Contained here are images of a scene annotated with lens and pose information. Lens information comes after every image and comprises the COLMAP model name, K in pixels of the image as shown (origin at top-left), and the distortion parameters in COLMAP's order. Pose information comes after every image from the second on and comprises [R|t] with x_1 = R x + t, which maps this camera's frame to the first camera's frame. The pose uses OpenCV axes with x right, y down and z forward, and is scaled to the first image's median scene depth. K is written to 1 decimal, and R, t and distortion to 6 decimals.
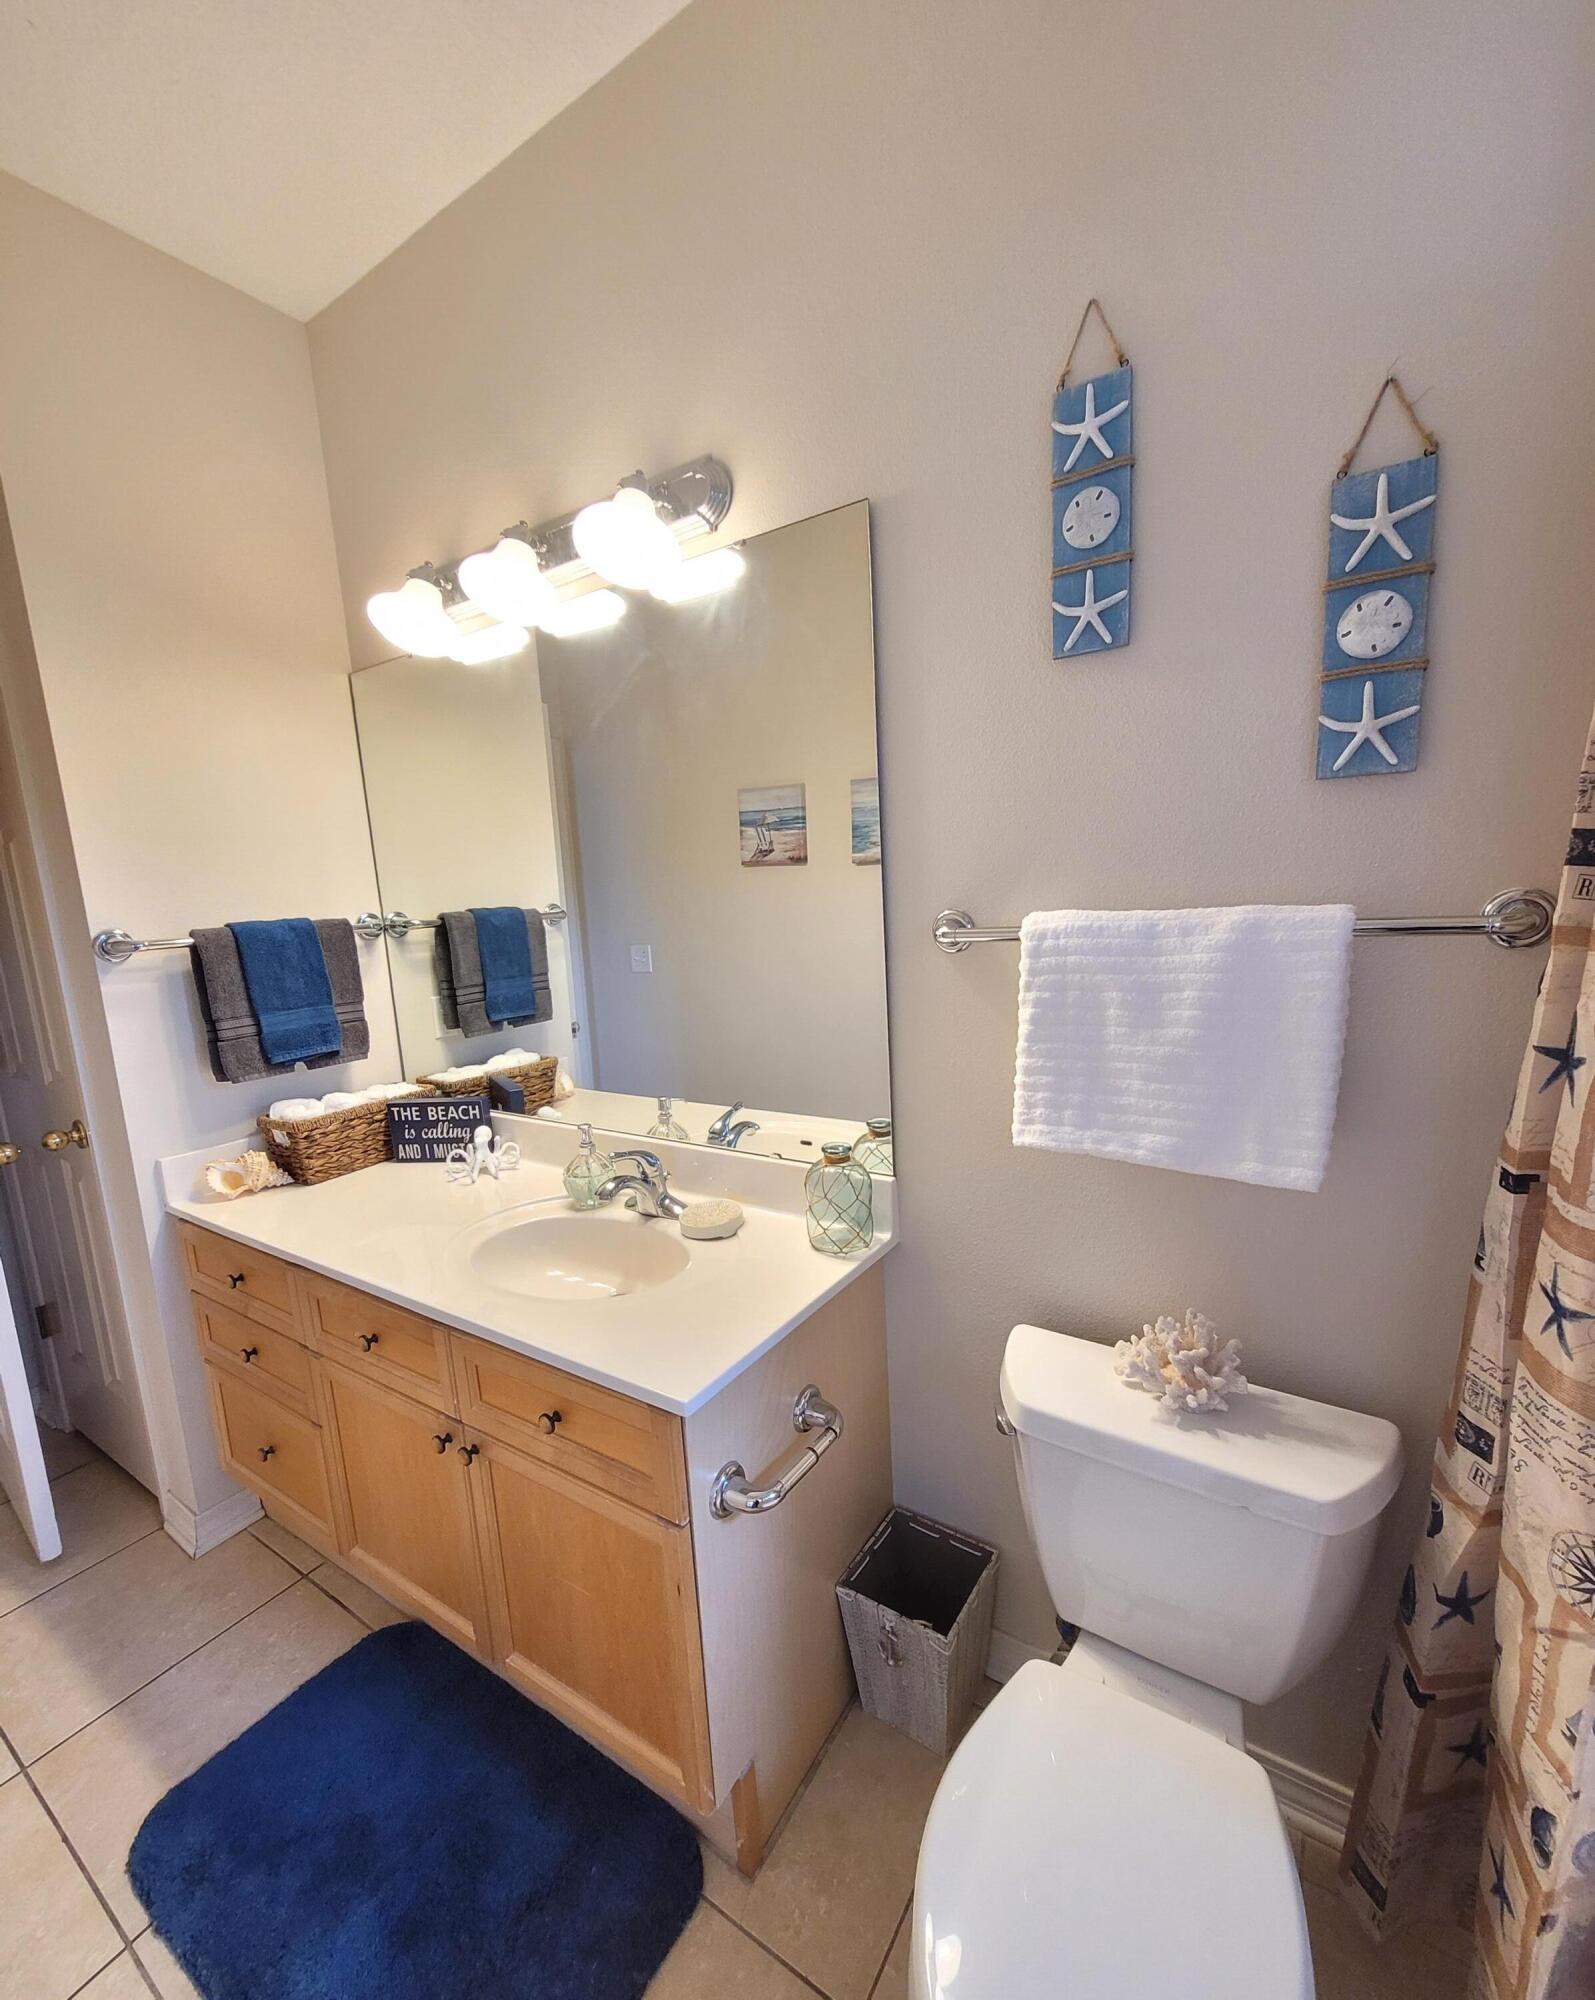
lens RADIAL K [[834.0, 0, 801.4], [0, 834.0, 1028.7], [0, 0, 1]] dist [0.000045, 0.000212]
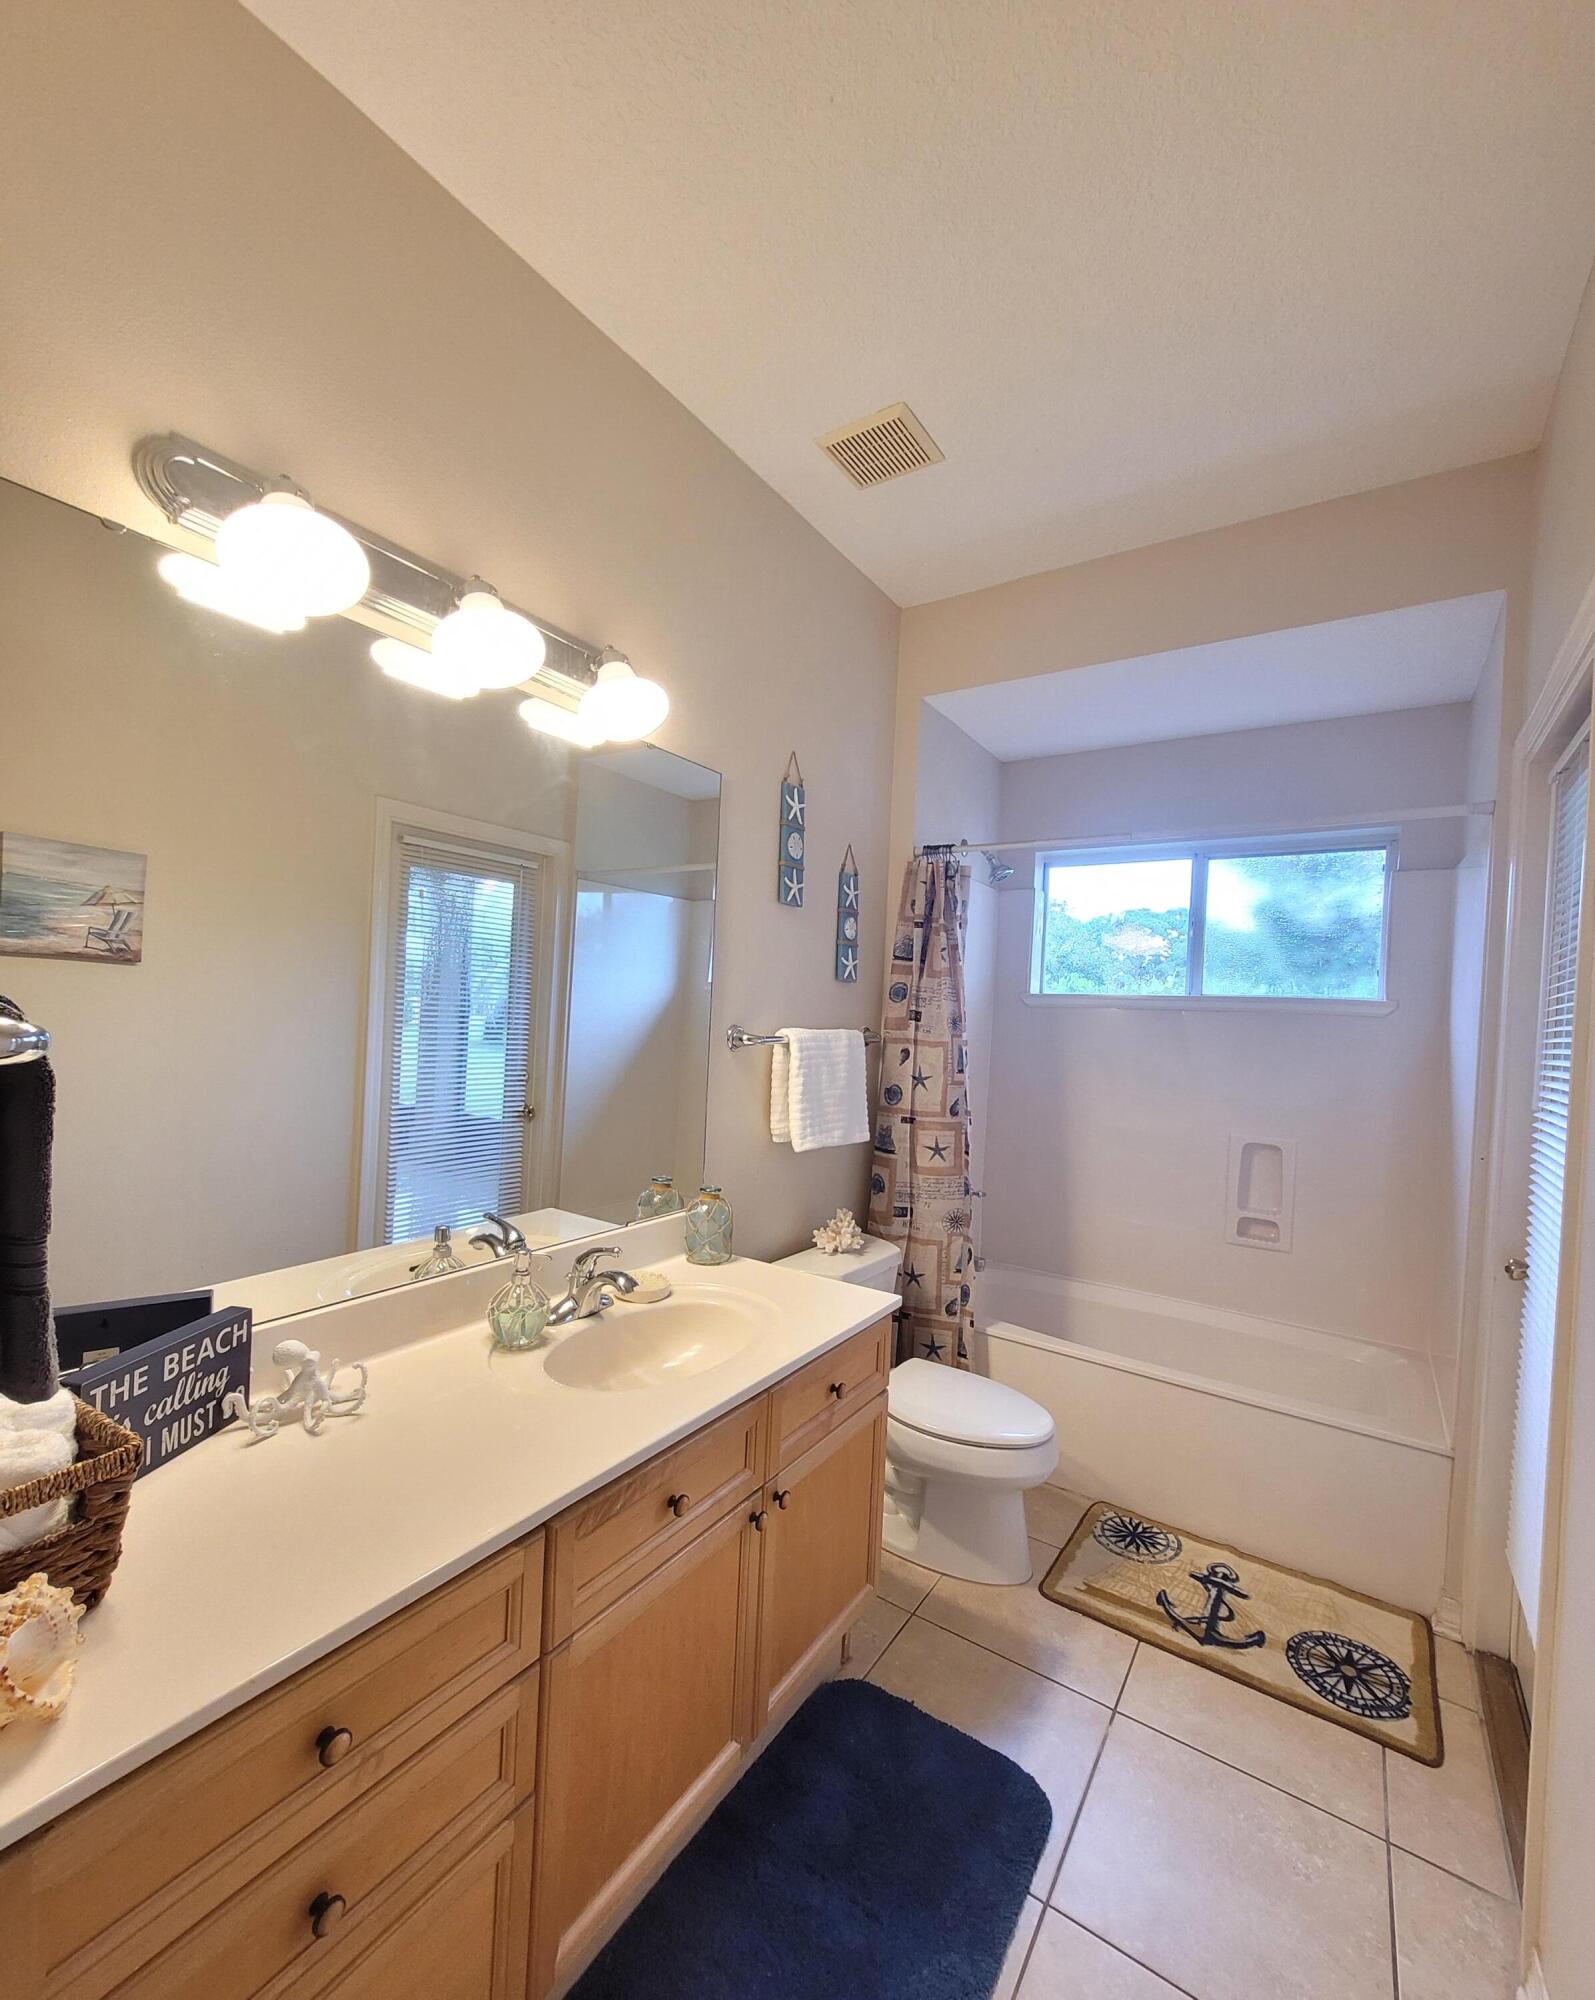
lens RADIAL K [[834.0, 0, 801.4], [0, 834.0, 1028.7], [0, 0, 1]] dist [0.000045, 0.000212]
pose [[0.013795, 0.031350, 0.999413, -1.712320], [0.128125, 0.991213, -0.032861, -0.076061], [-0.991662, 0.128503, 0.009657, 0.993491]]
